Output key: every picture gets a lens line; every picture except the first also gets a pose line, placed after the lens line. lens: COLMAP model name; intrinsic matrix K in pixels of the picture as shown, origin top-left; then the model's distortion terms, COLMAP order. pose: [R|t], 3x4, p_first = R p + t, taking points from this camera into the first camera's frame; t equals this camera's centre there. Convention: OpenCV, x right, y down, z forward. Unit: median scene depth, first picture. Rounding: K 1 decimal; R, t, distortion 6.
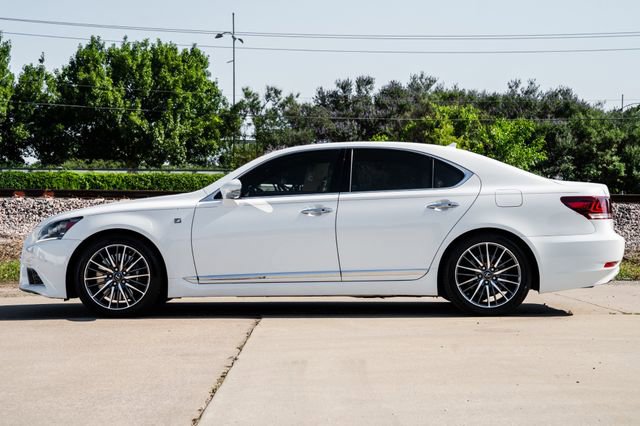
lens RADIAL K [[863.9, 0, 320.0], [0, 863.9, 213.0], [0, 0, 1]] dist [0.131195, 0.057259]
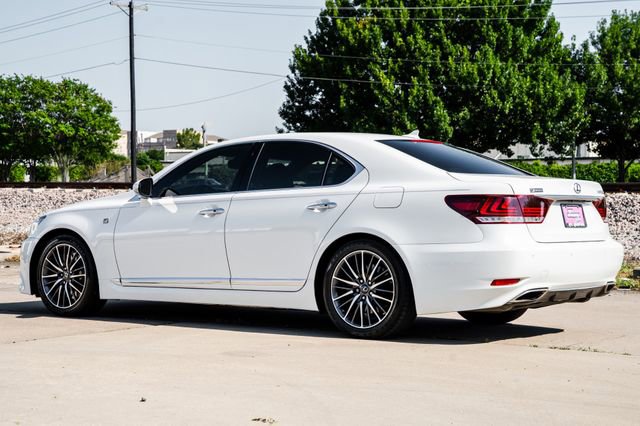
lens RADIAL K [[1246.5, 0, 320.0], [0, 1246.5, 213.0], [0, 0, 1]] dist [0.295318, 0.238288]
pose [[0.789354, 0.006183, -0.613907, 0.900416], [-0.005669, 0.999980, 0.002782, -0.005333], [0.613912, 0.001284, 0.789373, 0.022364]]
